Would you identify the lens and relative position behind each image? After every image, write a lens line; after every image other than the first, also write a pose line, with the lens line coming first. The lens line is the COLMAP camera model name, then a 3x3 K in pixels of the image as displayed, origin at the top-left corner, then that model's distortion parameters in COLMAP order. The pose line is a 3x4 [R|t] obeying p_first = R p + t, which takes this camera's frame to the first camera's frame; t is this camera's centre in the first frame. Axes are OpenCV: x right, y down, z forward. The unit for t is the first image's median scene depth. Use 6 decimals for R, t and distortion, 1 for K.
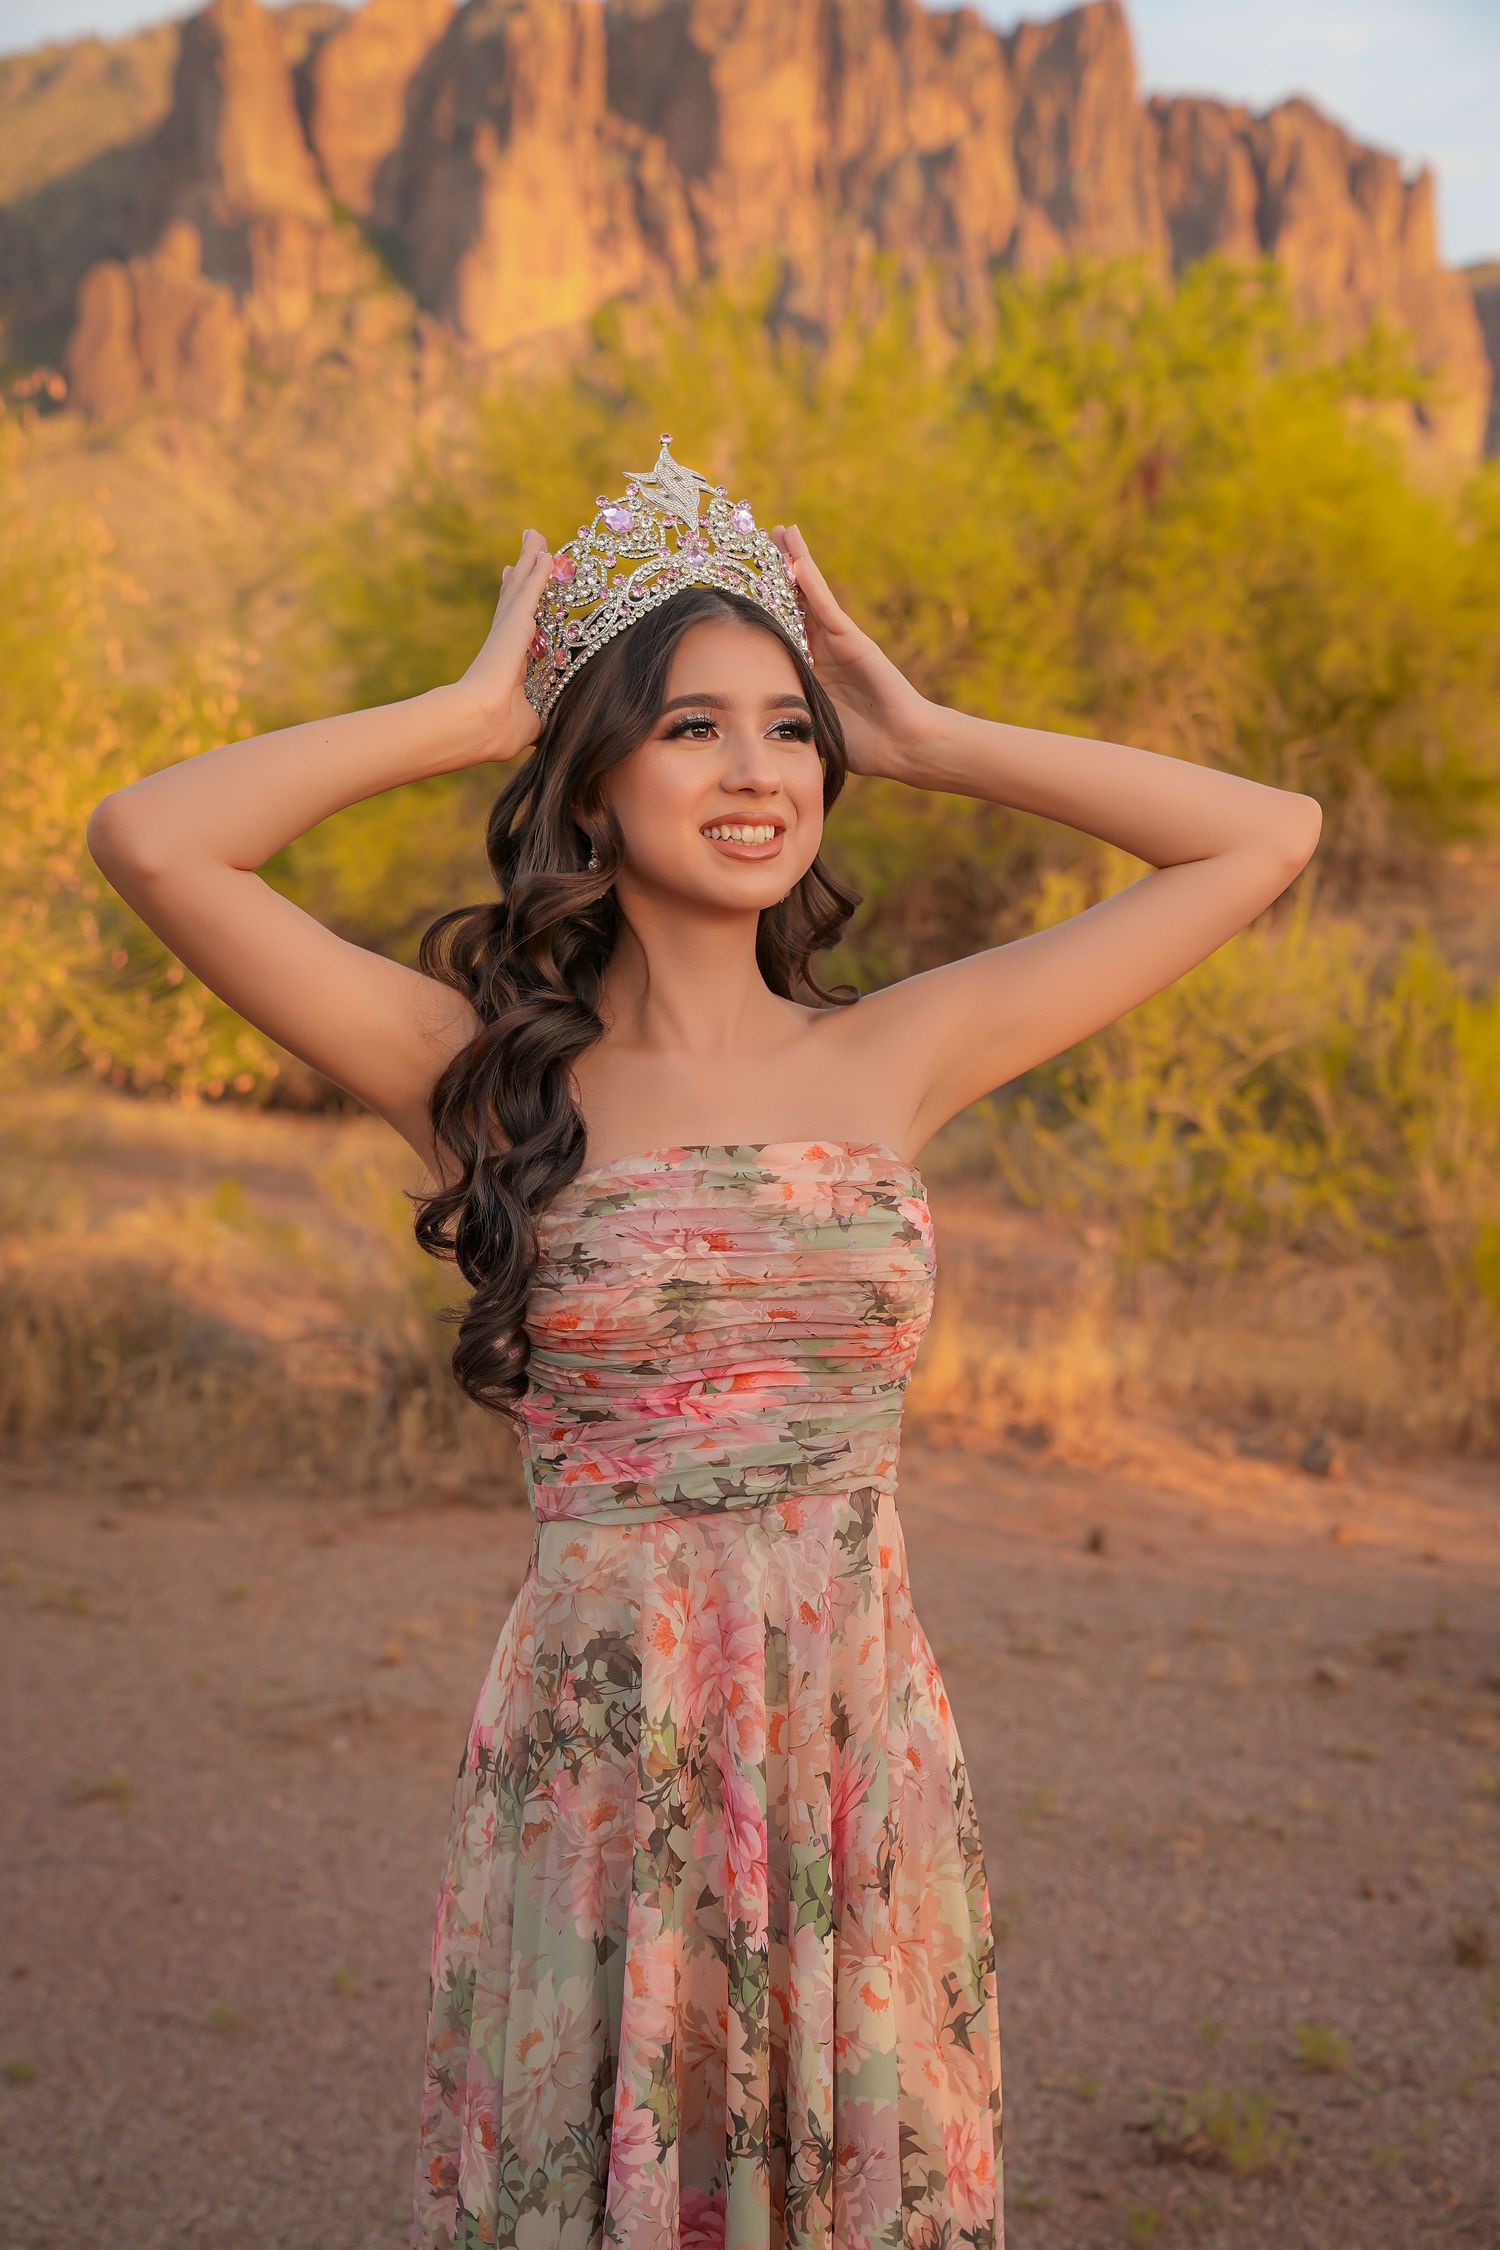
lens RADIAL K [[3900.3, 0, 758.5], [0, 3900.3, 1119.1], [0, 0, 1]] dist [0.306355, 0.371609]
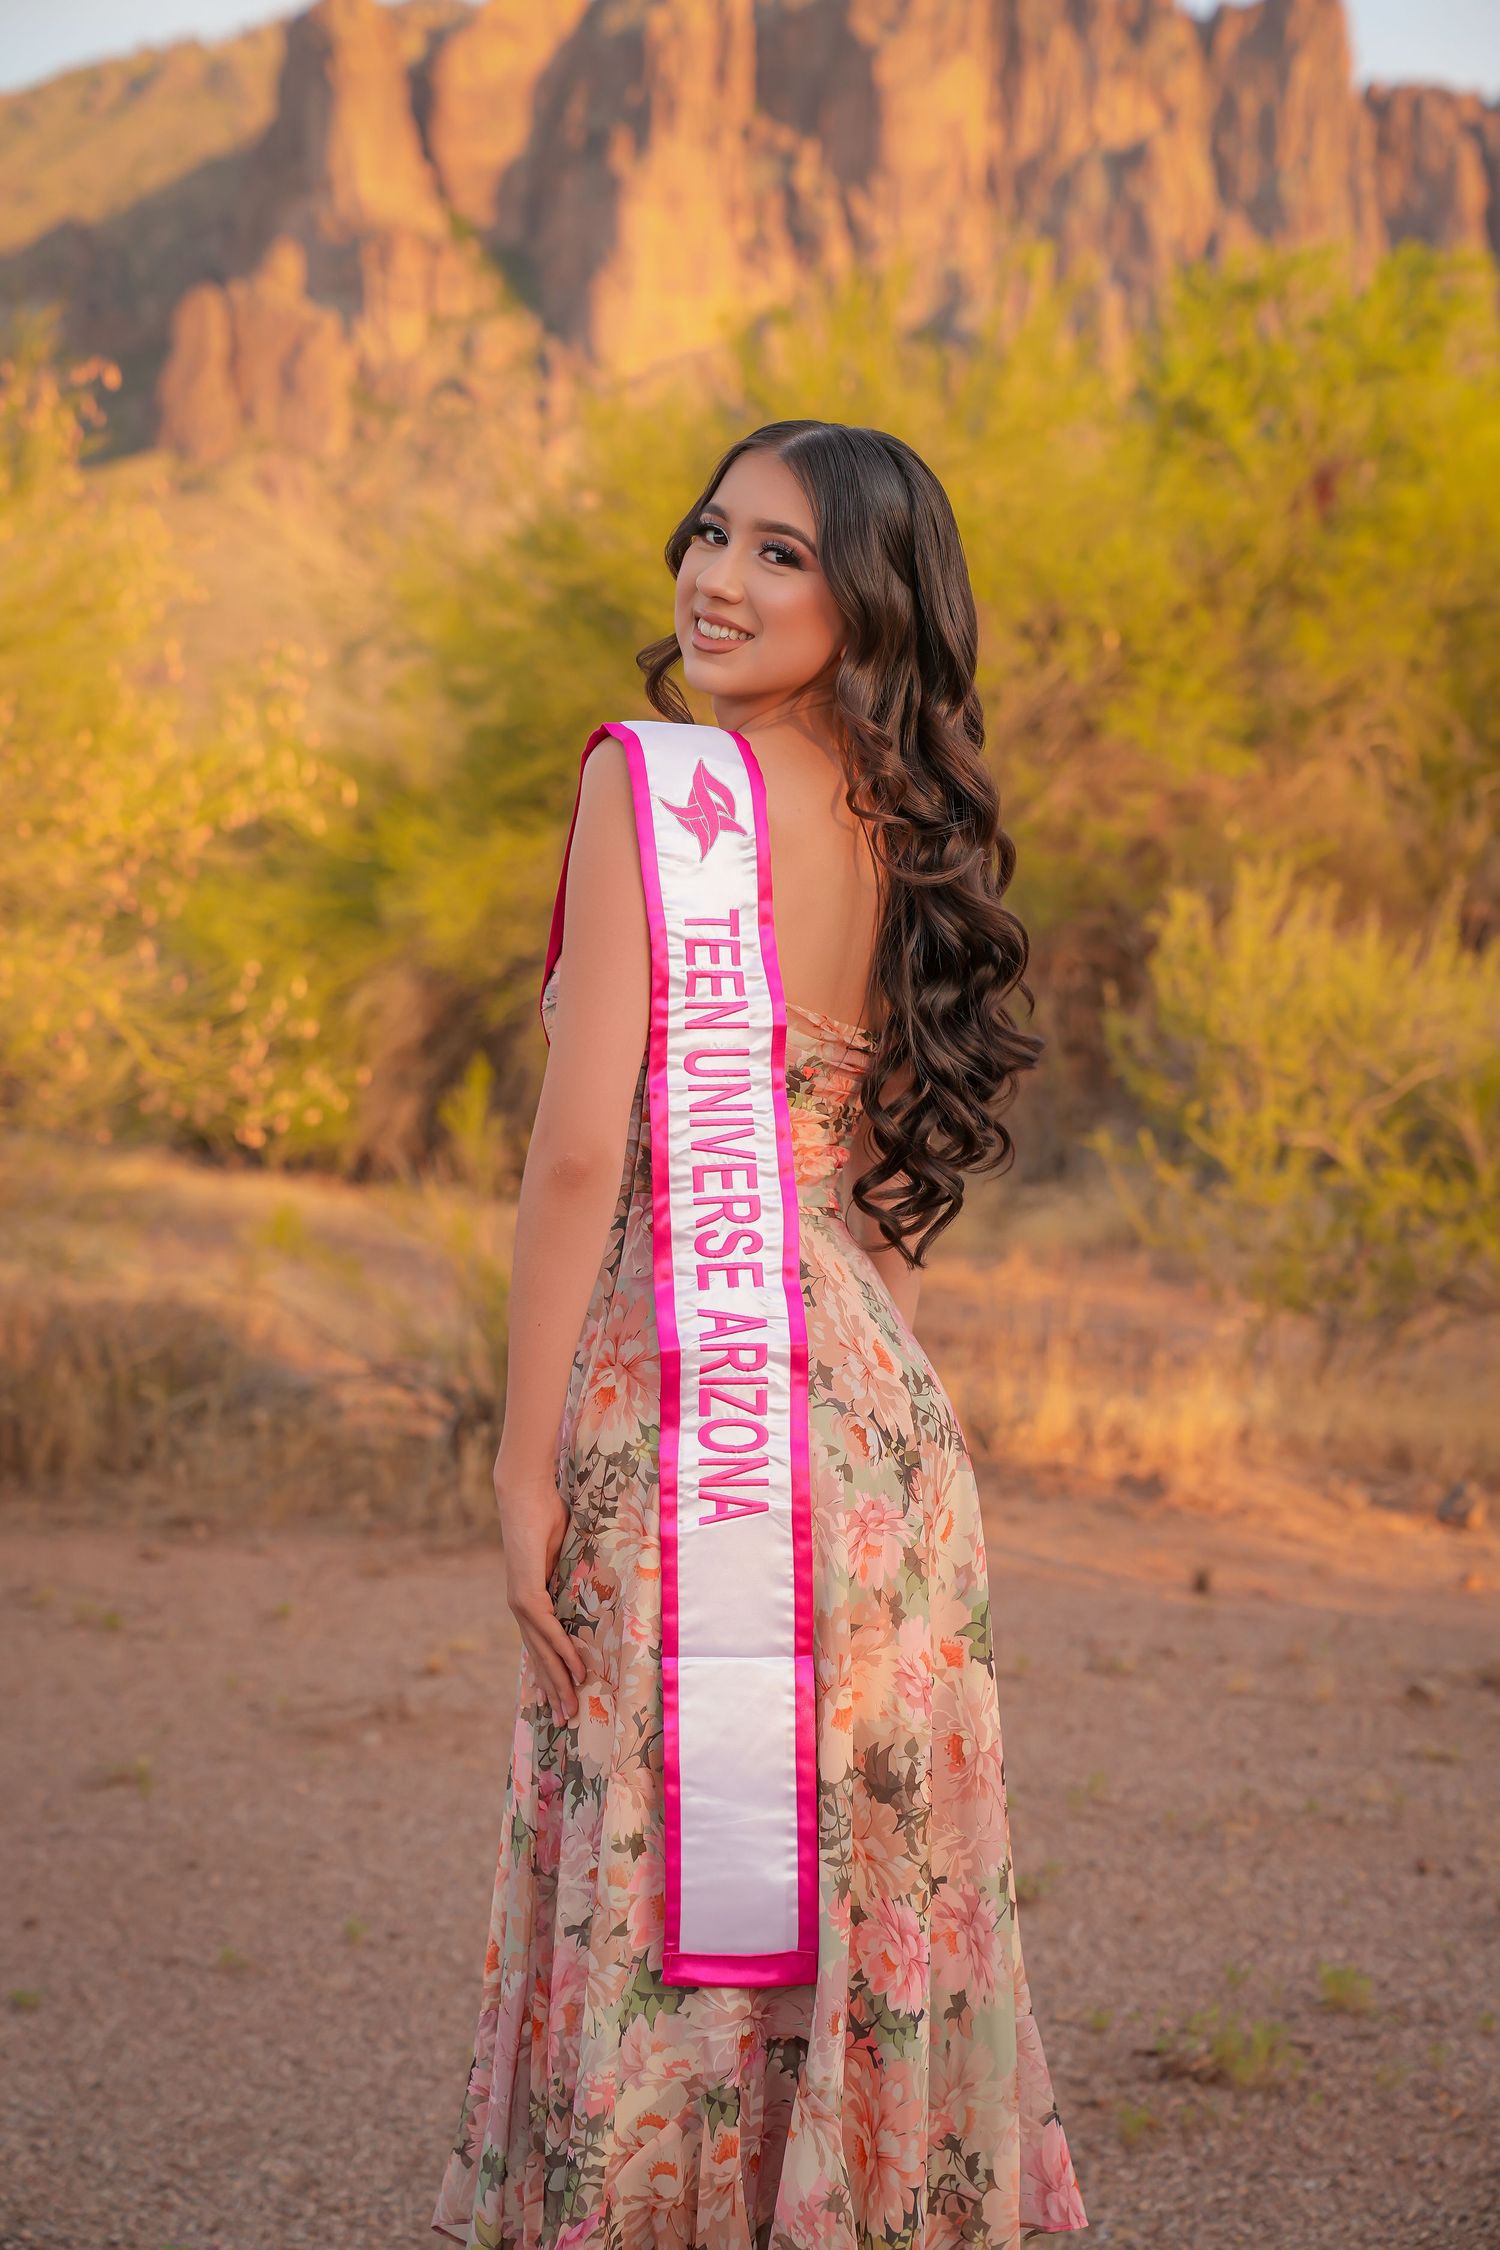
lens RADIAL K [[4382.1, 0, 754.6], [0, 4382.1, 1115.8], [0, 0, 1]] dist [0.372314, 0.342664]
pose [[0.999277, 0.000672, -0.038012, 0.029380], [-0.001681, 0.999647, -0.026533, 0.037188], [0.037981, 0.026577, 0.998925, -0.081360]]
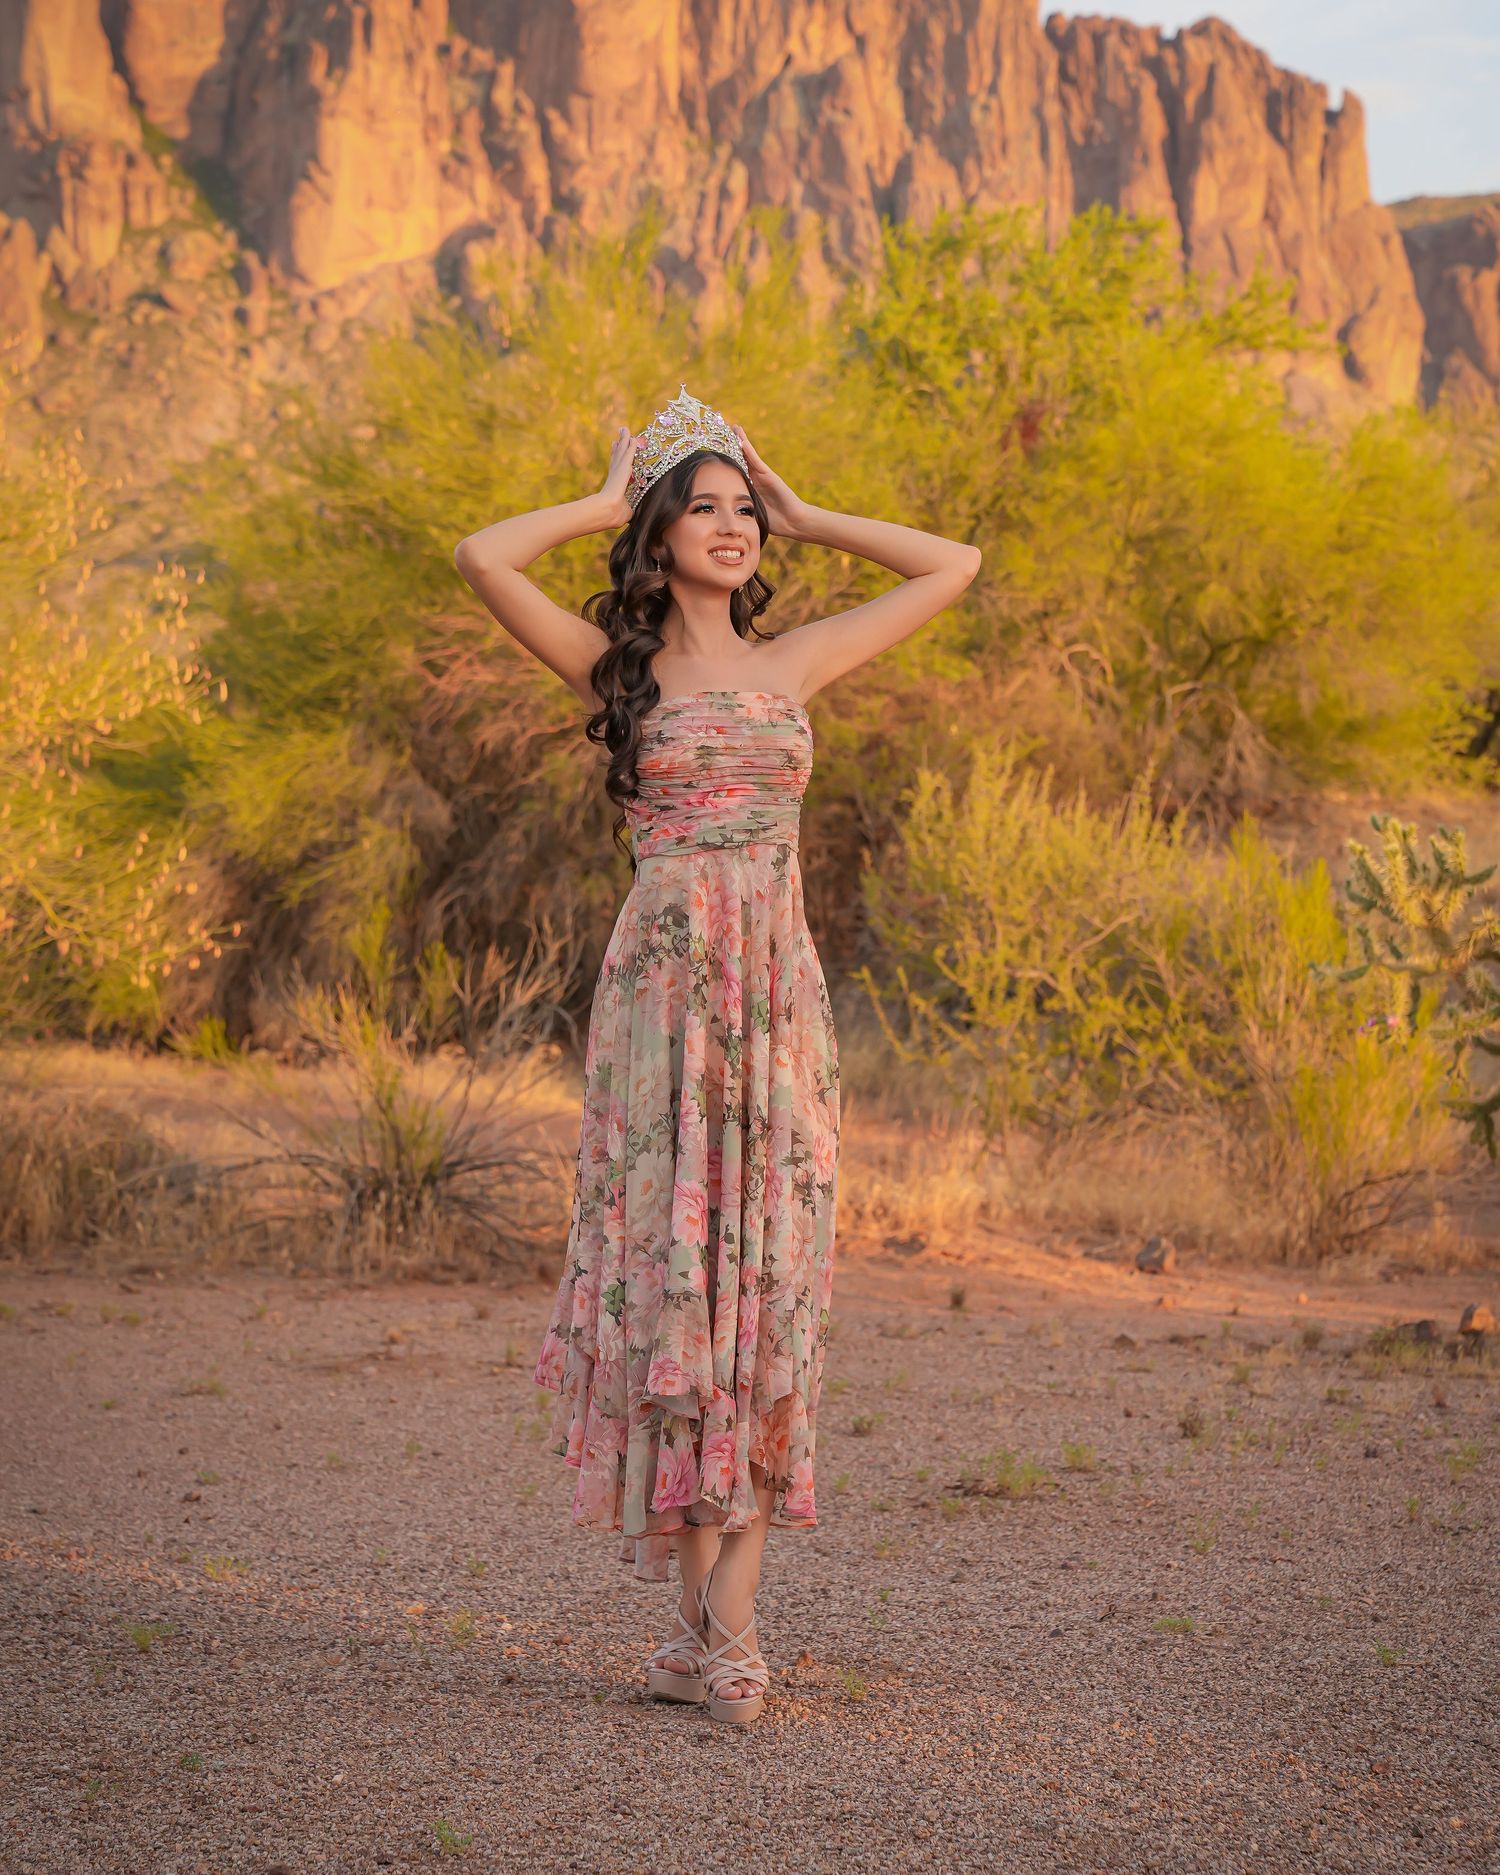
lens RADIAL K [[4372.4, 0, 750.0], [0, 4372.4, 937.5], [0, 0, 1]] dist [0.359896, 0.323054]
pose [[0.999595, -0.004055, 0.028173, -0.020851], [0.005364, 0.998901, -0.046552, 0.086913], [-0.027953, 0.046684, 0.998519, -0.497108]]
